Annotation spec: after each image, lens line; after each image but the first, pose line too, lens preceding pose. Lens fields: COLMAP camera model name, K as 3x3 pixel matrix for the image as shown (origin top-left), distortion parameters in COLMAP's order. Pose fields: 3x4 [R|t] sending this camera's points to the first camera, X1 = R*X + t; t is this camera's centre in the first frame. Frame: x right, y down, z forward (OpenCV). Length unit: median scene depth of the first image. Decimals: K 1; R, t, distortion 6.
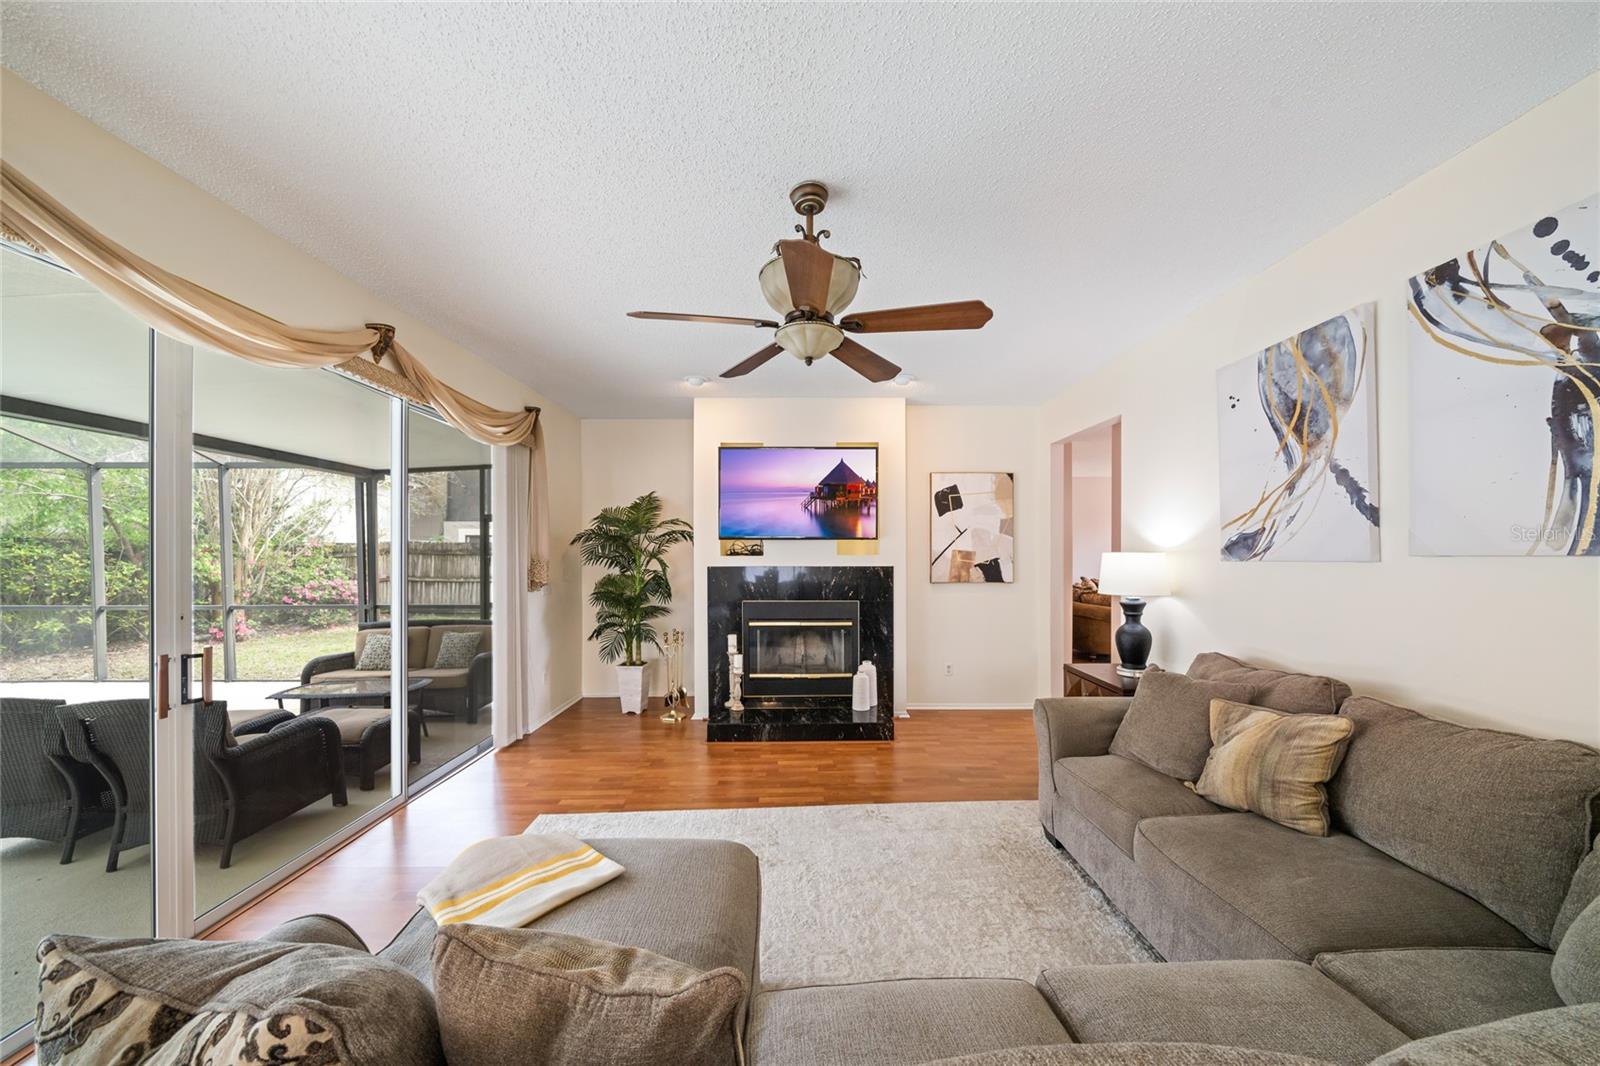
lens RADIAL K [[558.0, 0, 799.2], [0, 558.0, 548.0], [0, 0, 1]] dist [-0.001375, 0.000013]
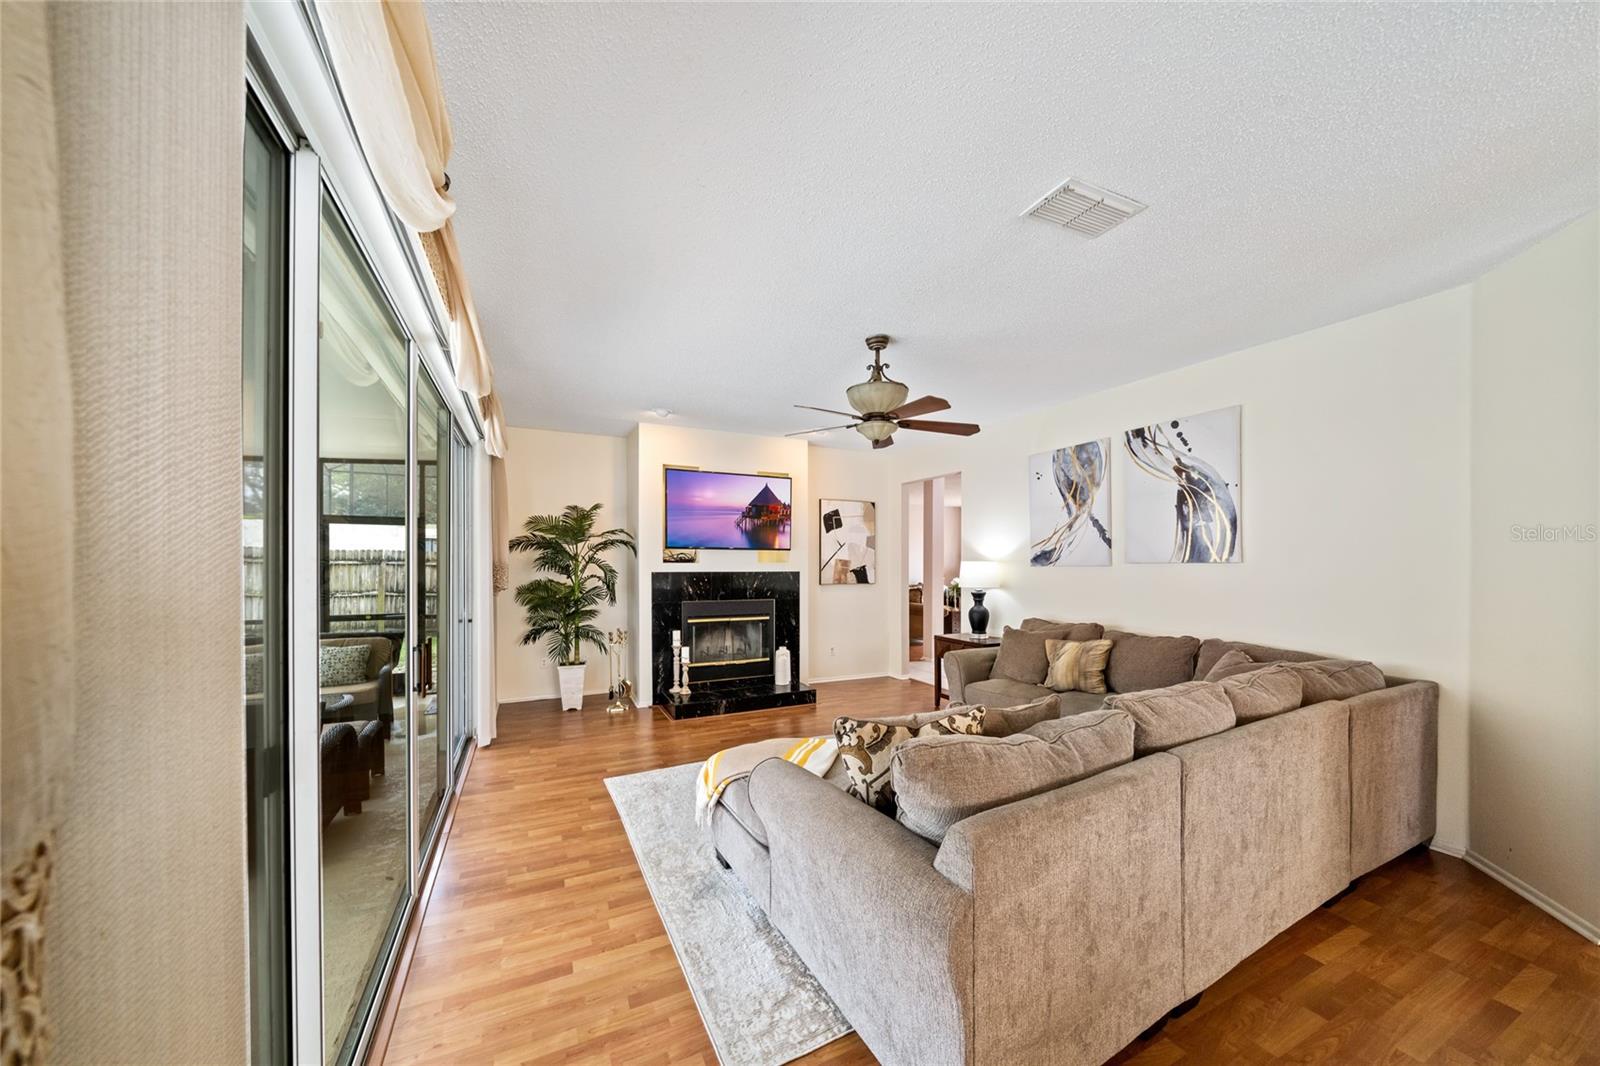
lens RADIAL K [[561.7, 0, 800.3], [0, 561.7, 555.7], [0, 0, 1]] dist [-0.001469, -0.000033]
pose [[0.906603, 0.008635, 0.421895, -0.430785], [-0.007670, 0.999963, -0.003983, 0.001968], [-0.421914, 0.000375, 0.906636, -0.192282]]
